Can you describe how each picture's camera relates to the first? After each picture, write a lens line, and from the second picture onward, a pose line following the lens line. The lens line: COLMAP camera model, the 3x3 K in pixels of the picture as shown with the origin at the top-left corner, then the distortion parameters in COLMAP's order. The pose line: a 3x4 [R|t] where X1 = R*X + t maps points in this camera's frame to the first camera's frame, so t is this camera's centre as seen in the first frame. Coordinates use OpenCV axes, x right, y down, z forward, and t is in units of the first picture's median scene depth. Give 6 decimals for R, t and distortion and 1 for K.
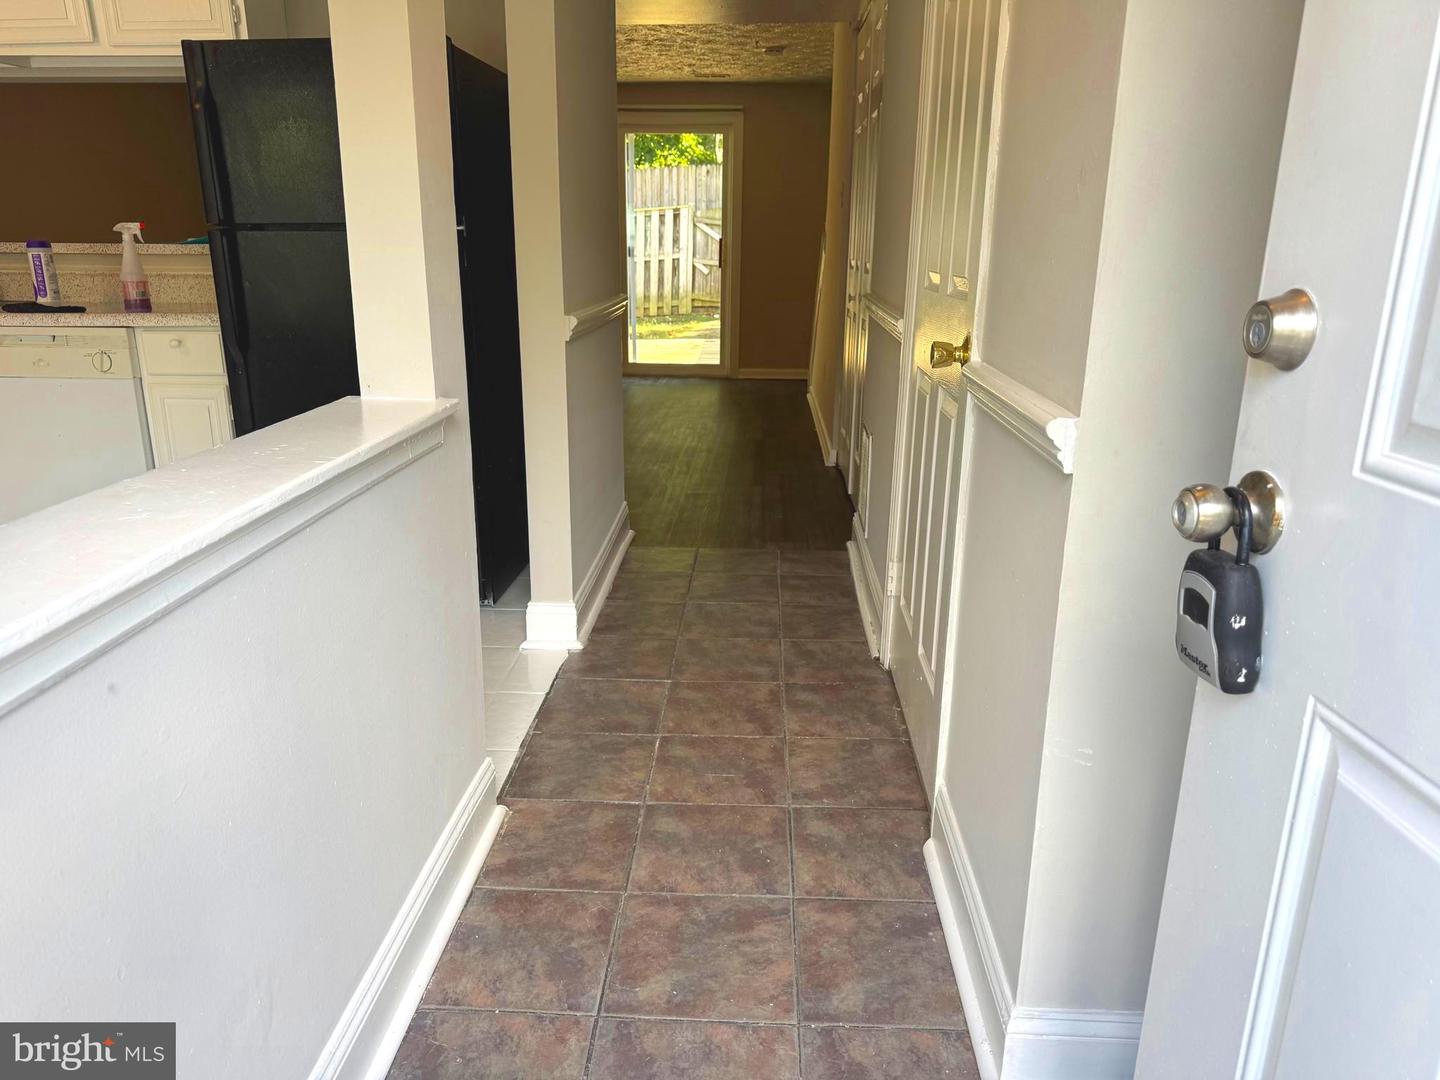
lens RADIAL K [[1021.0, 0, 724.6], [0, 1021.0, 554.0], [0, 0, 1]] dist [0.069298, -0.085017]
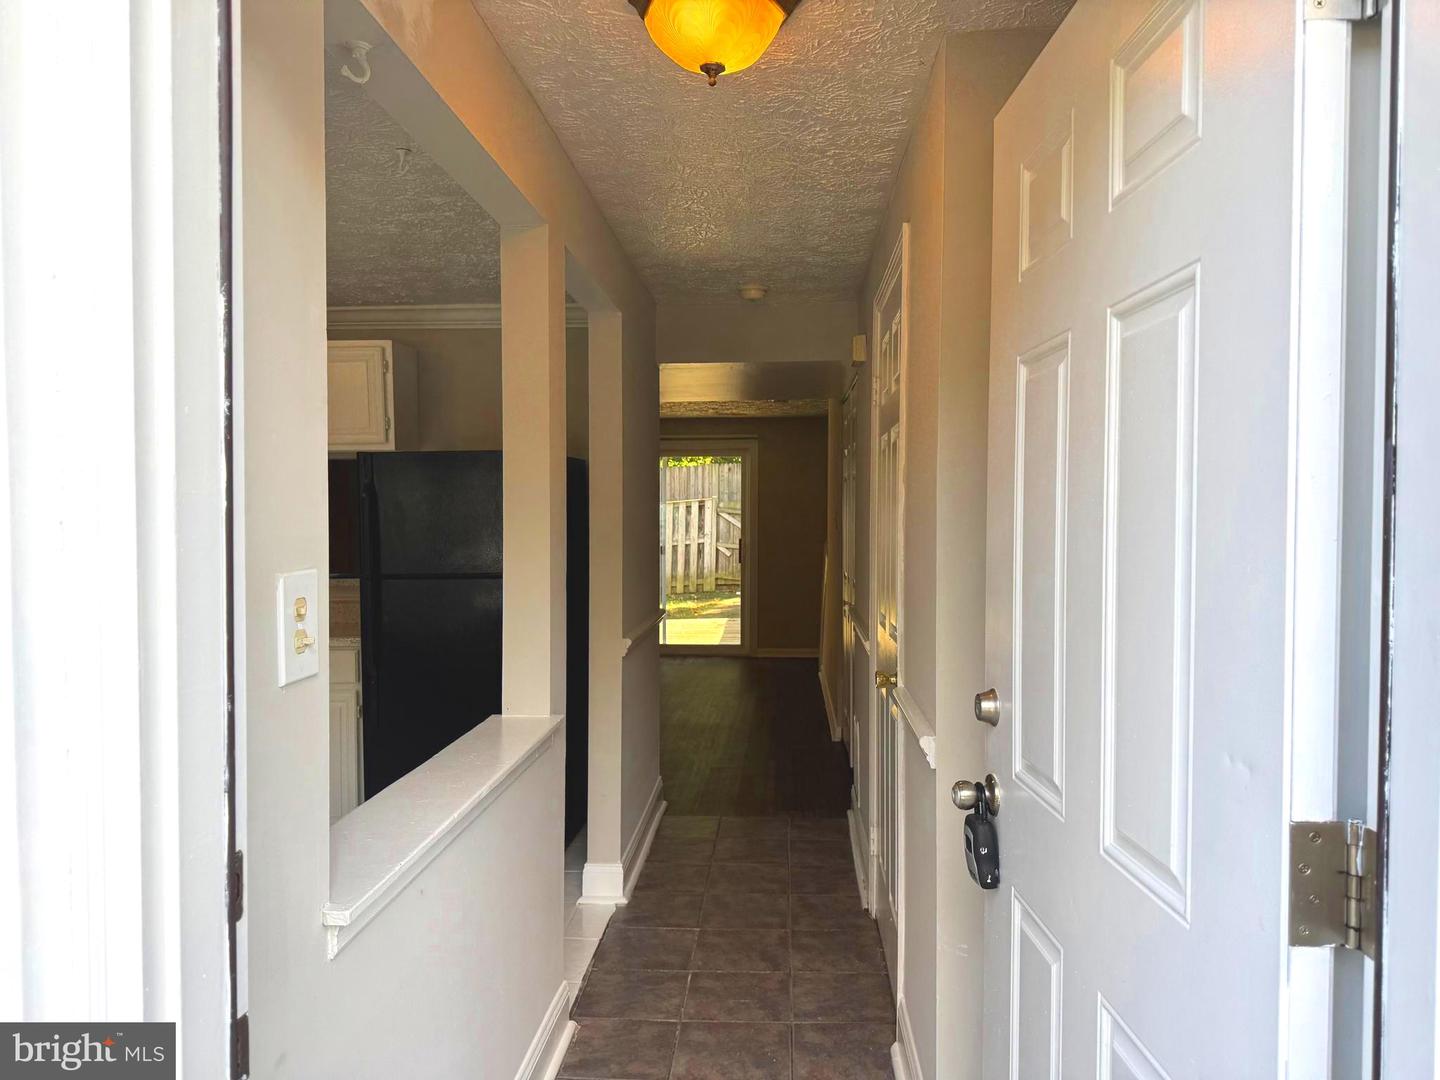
lens RADIAL K [[1021.0, 0, 727.3], [0, 1021.0, 536.6], [0, 0, 1]] dist [0.069298, -0.085017]
pose [[0.999738, -0.012789, -0.018987, 0.010735], [0.007184, 0.962765, -0.270243, 0.004213], [0.021736, 0.270035, 0.962605, -0.324528]]
